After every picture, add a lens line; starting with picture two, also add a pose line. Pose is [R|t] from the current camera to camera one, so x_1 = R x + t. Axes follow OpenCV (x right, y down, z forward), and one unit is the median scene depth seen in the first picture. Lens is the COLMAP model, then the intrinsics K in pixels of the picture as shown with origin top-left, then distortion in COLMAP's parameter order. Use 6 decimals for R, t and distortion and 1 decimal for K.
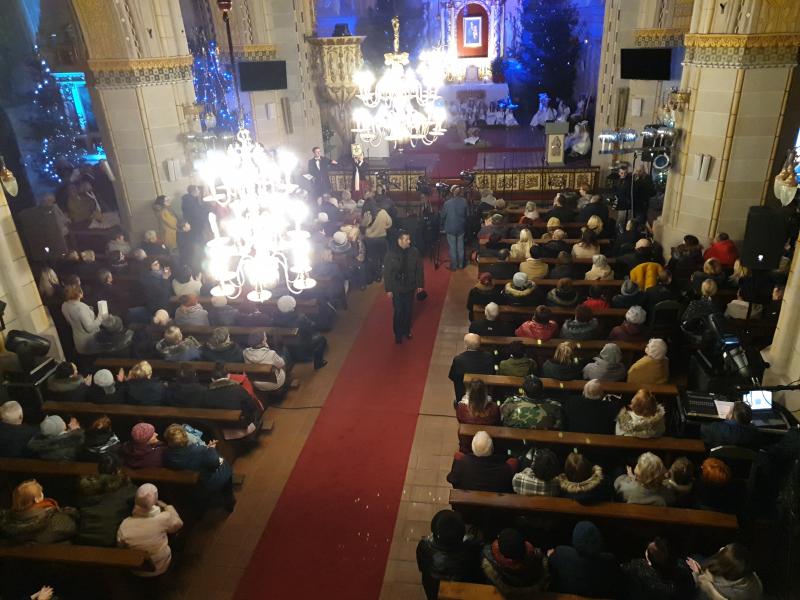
lens RADIAL K [[624.4, 0, 404.3], [0, 624.4, 315.6], [0, 0, 1]] dist [0.023692, -0.011240]
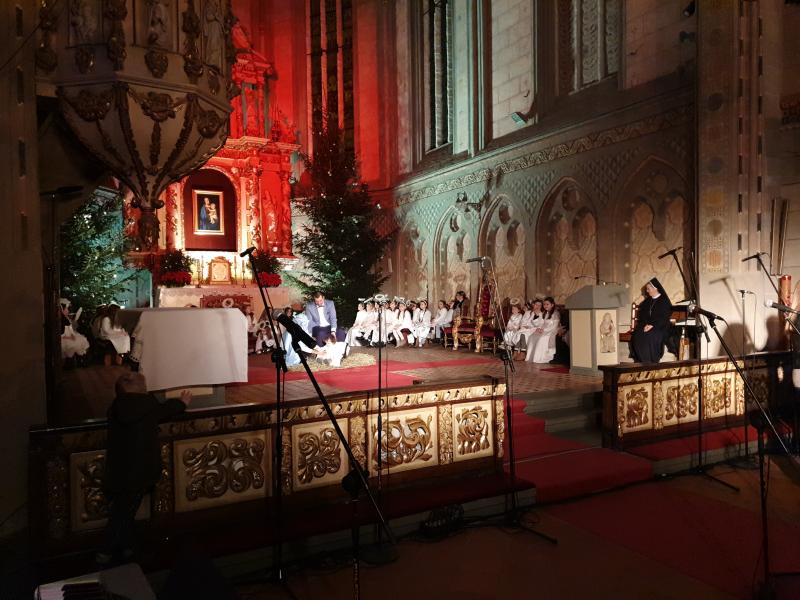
lens RADIAL K [[624.4, 0, 405.0], [0, 624.4, 306.3], [0, 0, 1]] dist [0.023692, -0.011240]
pose [[0.781959, 0.022908, 0.622909, -0.215473], [0.252233, 0.902224, -0.349816, -0.200405], [-0.570017, 0.430660, 0.699724, 0.922577]]
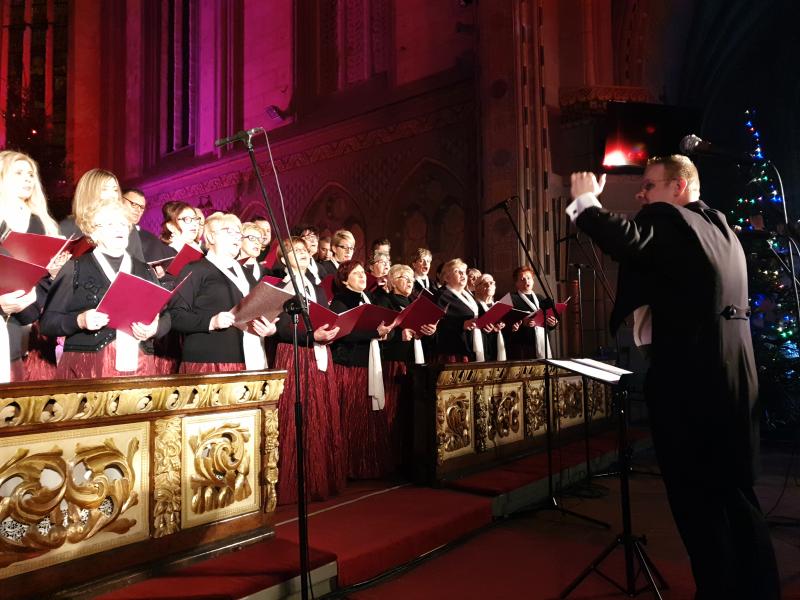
lens RADIAL K [[624.4, 0, 396.5], [0, 624.4, 303.6], [0, 0, 1]] dist [0.023692, -0.011240]
pose [[0.485779, 0.101900, 0.868122, -0.116240], [0.375126, 0.872763, -0.312355, -0.213482], [-0.789493, 0.477390, 0.385745, 1.030706]]
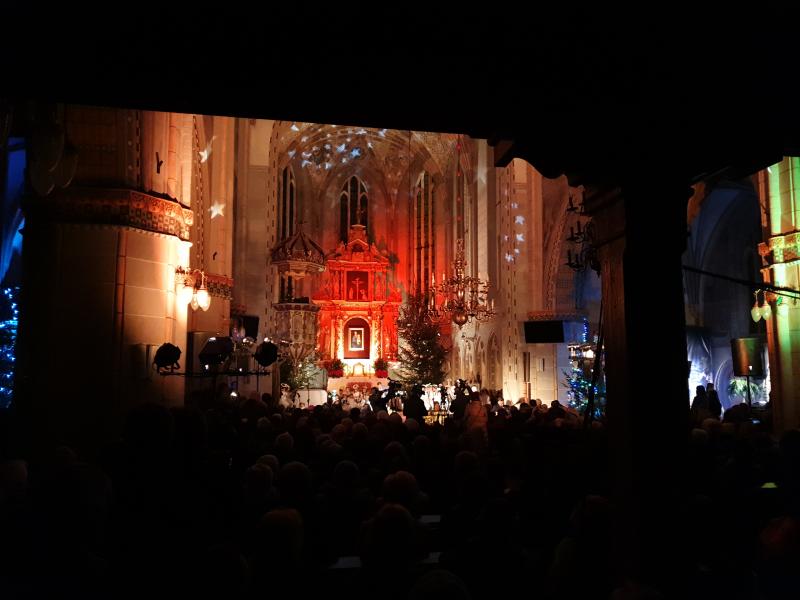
lens RADIAL K [[624.4, 0, 406.3], [0, 624.4, 301.5], [0, 0, 1]] dist [0.023692, -0.011240]
pose [[0.946394, 0.080709, 0.312768, -0.327403], [0.102029, 0.844017, -0.526522, 0.227429], [-0.306477, 0.530209, 0.790538, -0.017689]]
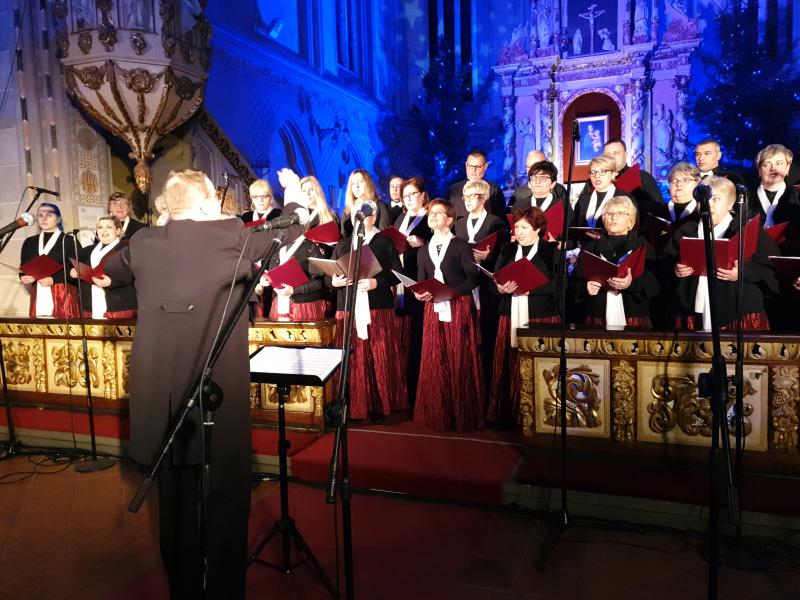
lens RADIAL K [[624.4, 0, 393.3], [0, 624.4, 302.6], [0, 0, 1]] dist [0.023692, -0.011240]
pose [[0.970942, 0.034865, -0.236761, 0.134165], [-0.114473, 0.936468, -0.331547, -0.191163], [0.210160, 0.349015, 0.913248, 0.899096]]
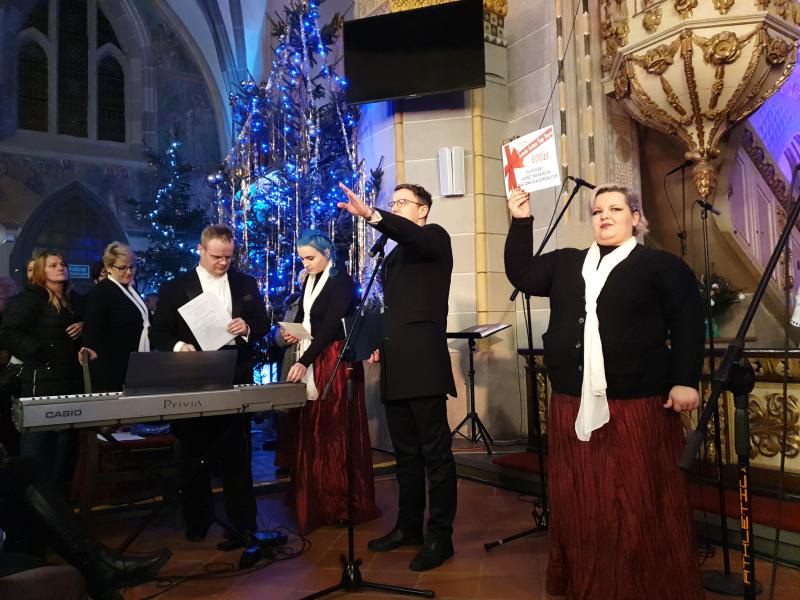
lens RADIAL K [[624.4, 0, 402.2], [0, 624.4, 299.1], [0, 0, 1]] dist [0.023692, -0.011240]
pose [[0.676209, -0.020361, -0.736429, 0.008739], [-0.318922, 0.893007, -0.317533, -0.179600], [0.664102, 0.449581, 0.597365, 0.942296]]
